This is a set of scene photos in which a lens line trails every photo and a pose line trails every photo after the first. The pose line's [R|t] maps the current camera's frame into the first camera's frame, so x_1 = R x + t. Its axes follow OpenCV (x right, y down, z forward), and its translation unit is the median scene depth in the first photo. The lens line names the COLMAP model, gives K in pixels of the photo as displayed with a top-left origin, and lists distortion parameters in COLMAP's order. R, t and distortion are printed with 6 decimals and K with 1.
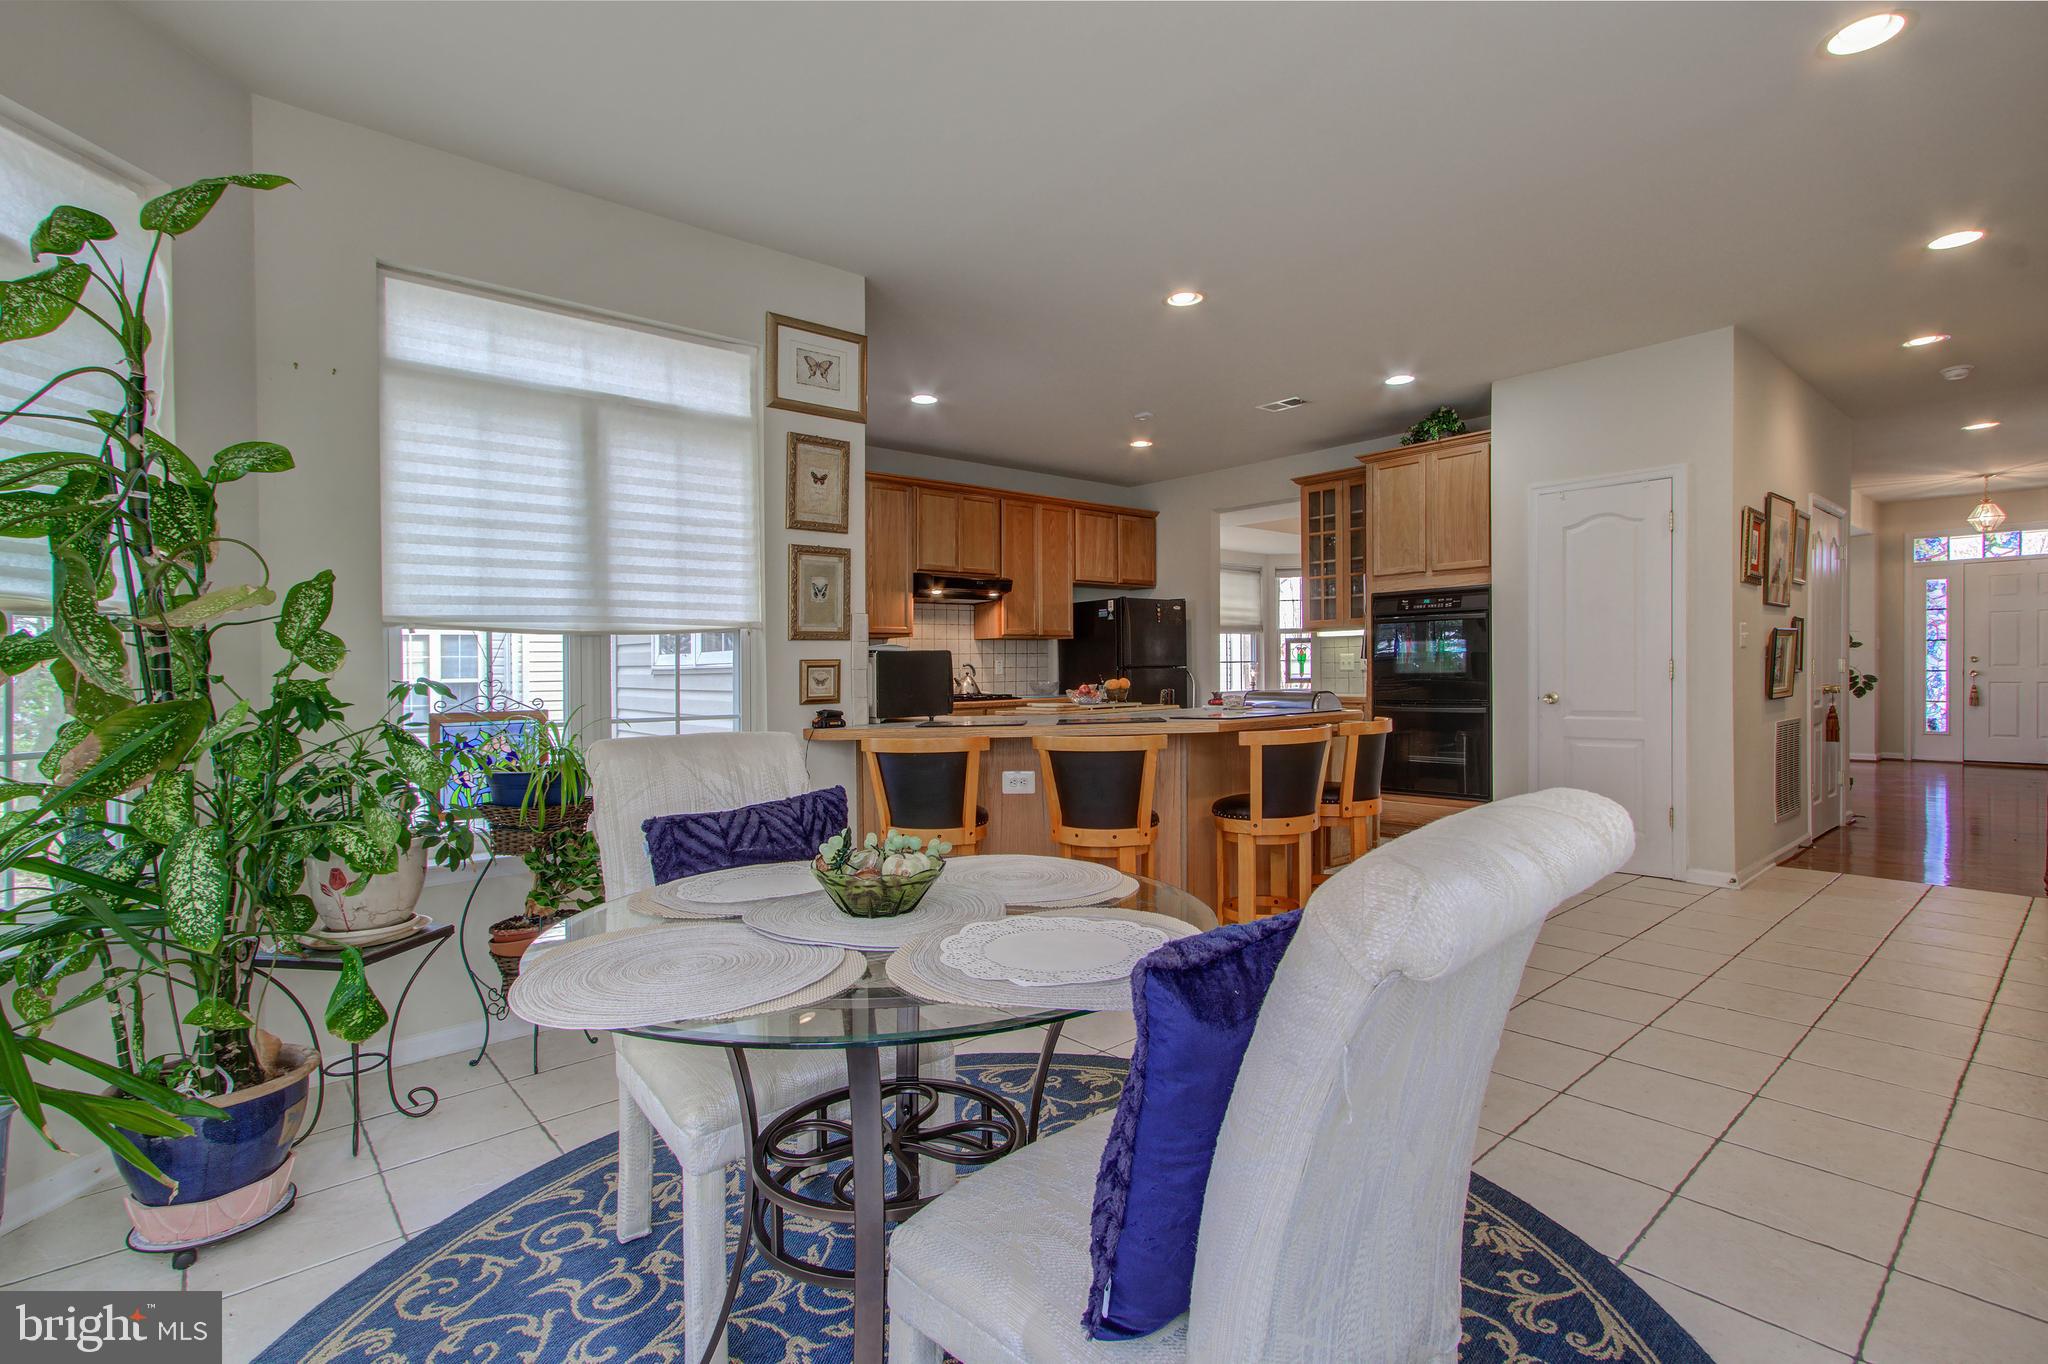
lens RADIAL K [[955.4, 0, 1009.7], [0, 955.4, 689.1], [0, 0, 1]] dist [-0.000059, 0.000418]
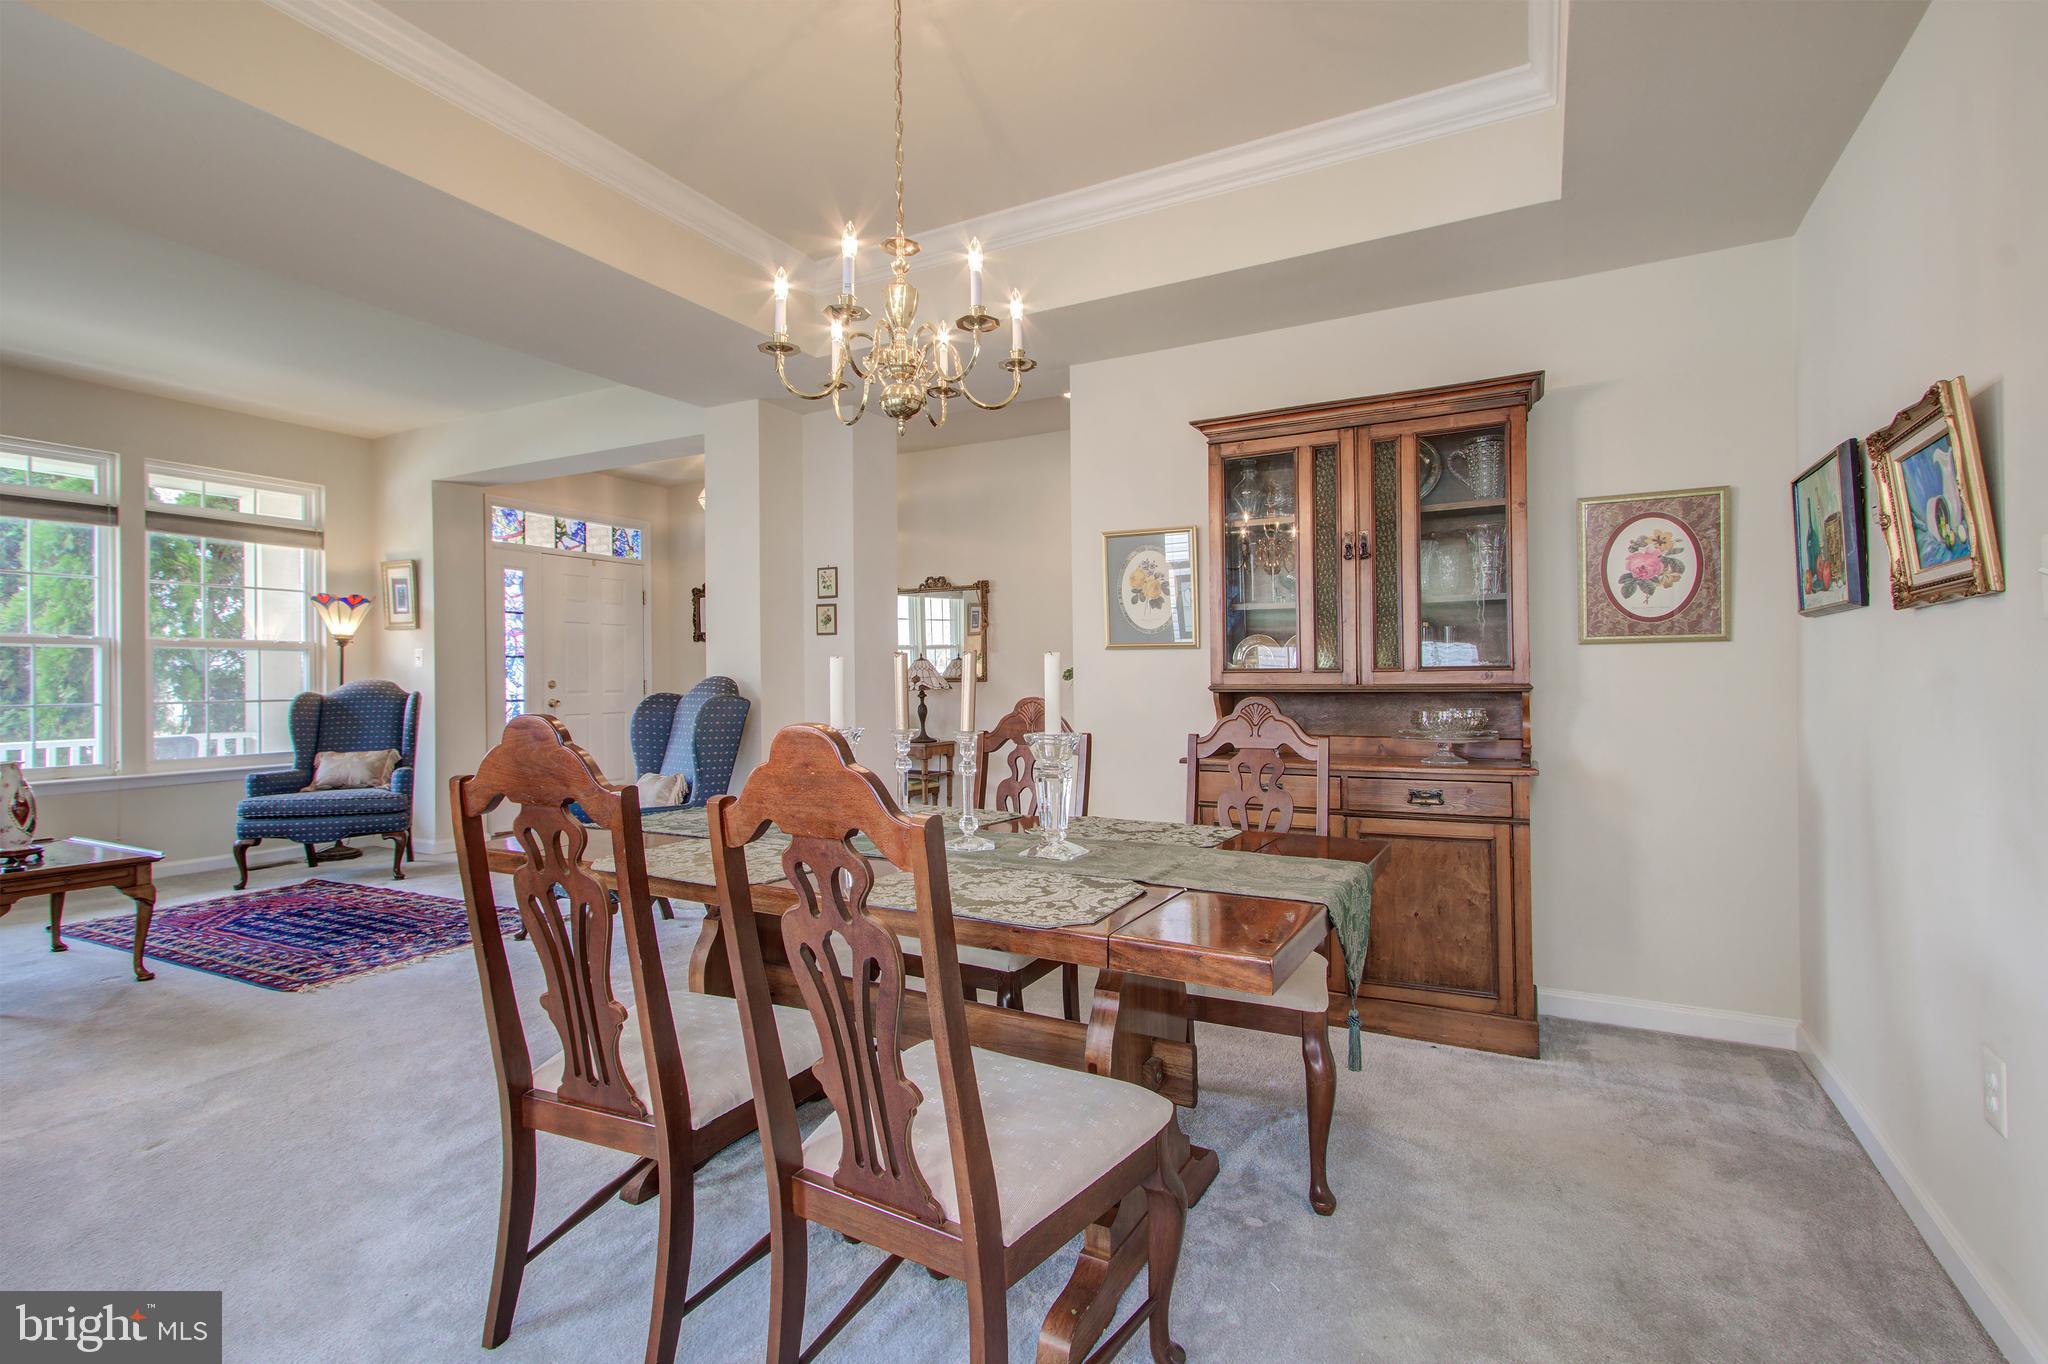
lens RADIAL K [[962.0, 0, 1024.0], [0, 962.0, 682.0], [0, 0, 1]] dist [-0.000269, 0.000090]
pose [[-0.368267, 0.014148, 0.929612, 0.287792], [0.030209, 0.999538, -0.003244, -0.031096], [-0.929229, 0.026888, -0.368524, 1.472242]]
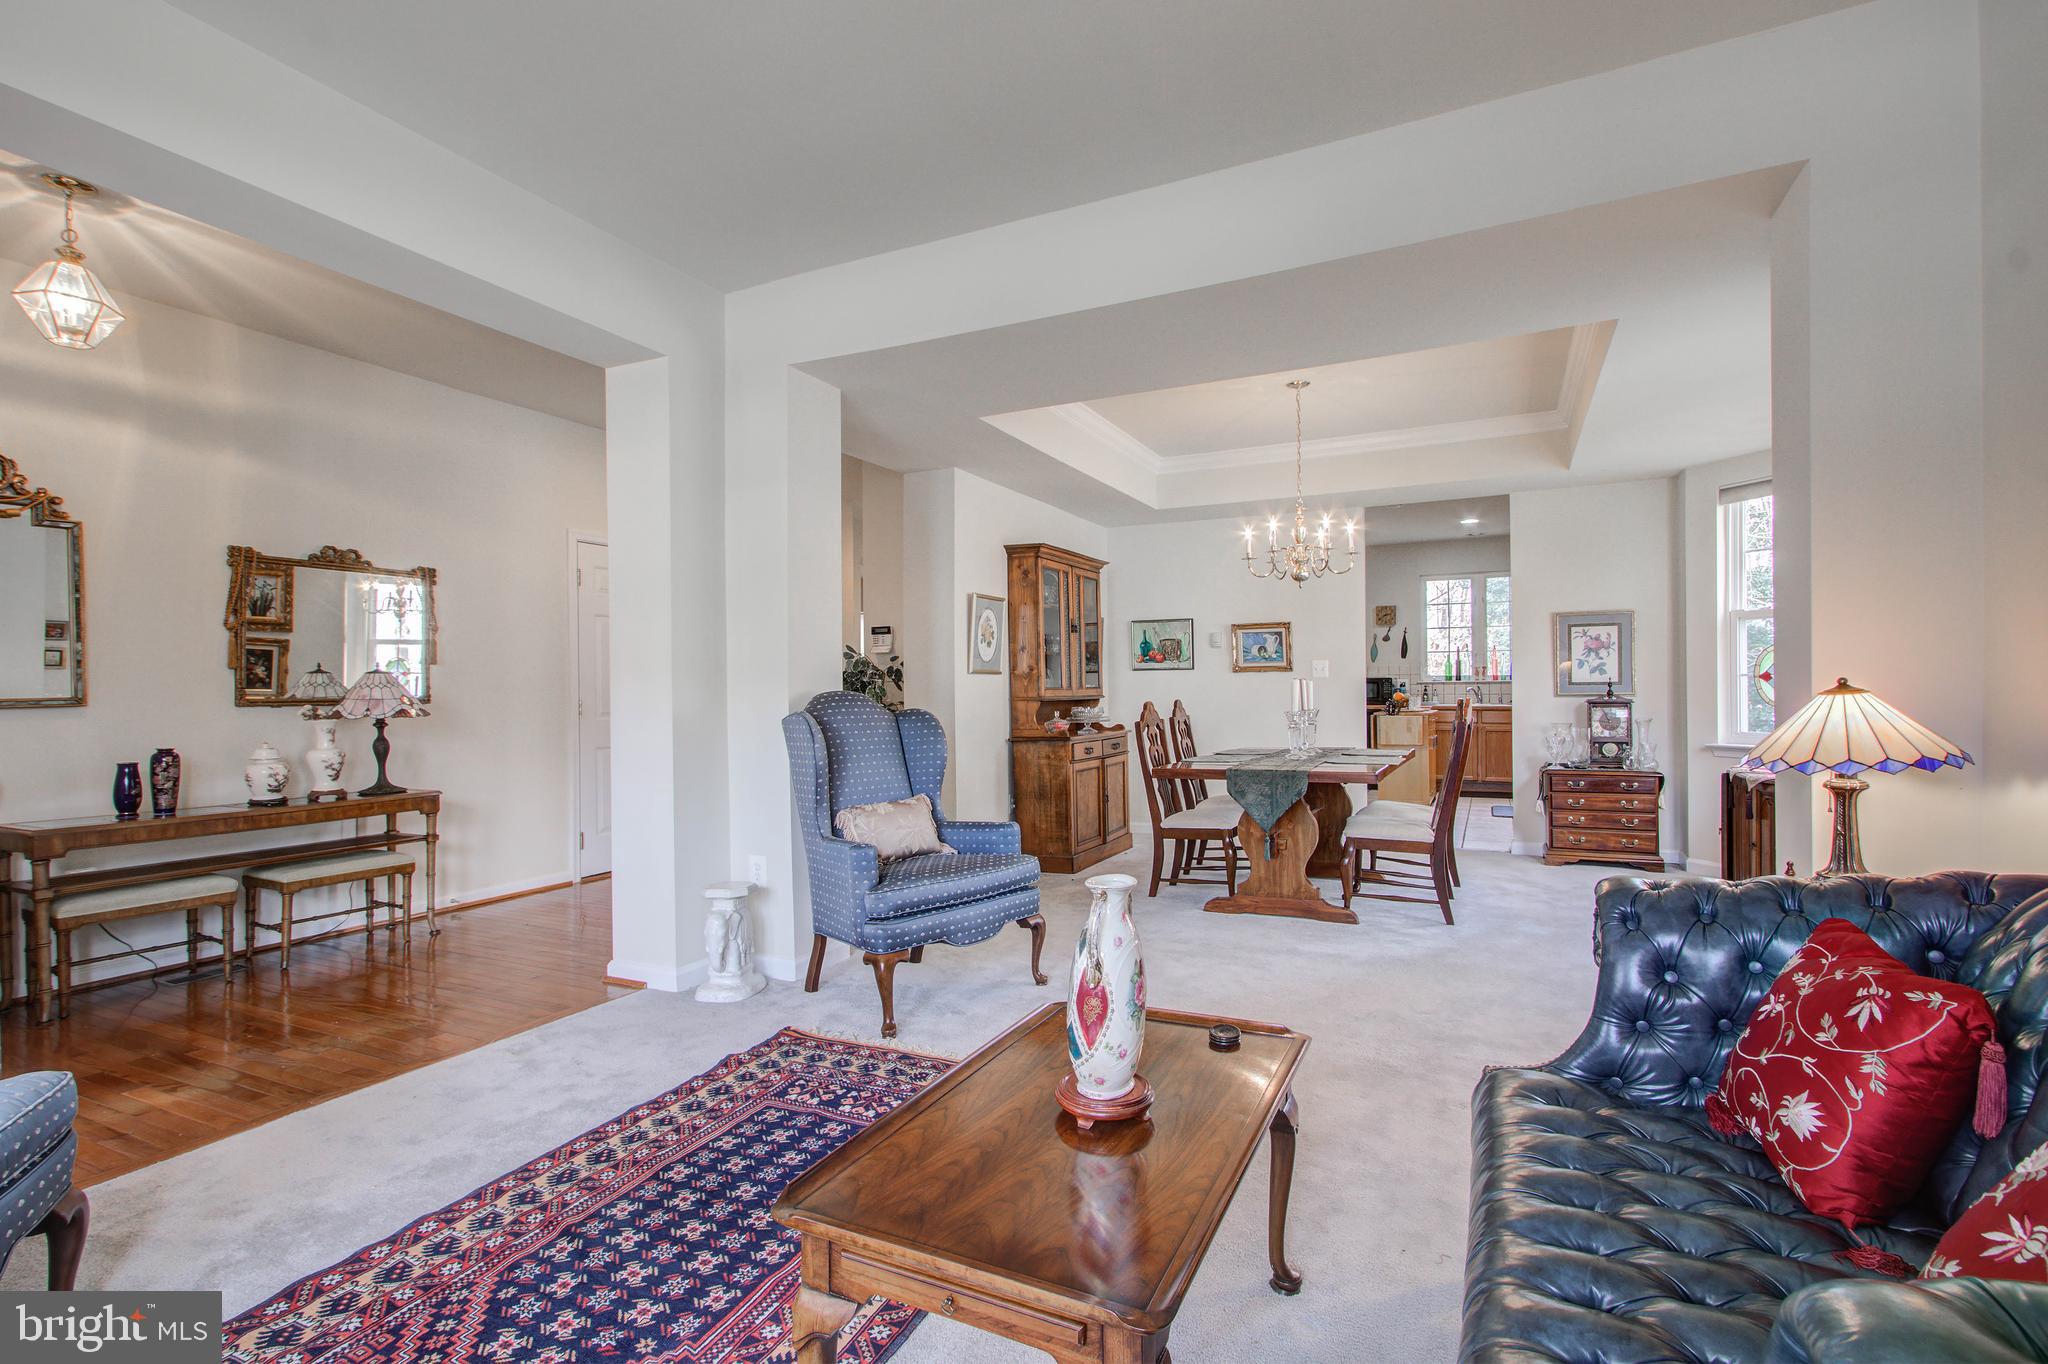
lens RADIAL K [[965.1, 0, 1027.6], [0, 965.1, 679.1], [0, 0, 1]] dist [0.000641, 0.000282]
pose [[-0.913949, 0.020704, -0.405301, 1.257673], [0.015717, 0.999754, 0.015628, -0.064125], [0.405525, 0.007913, -0.914050, 2.097934]]
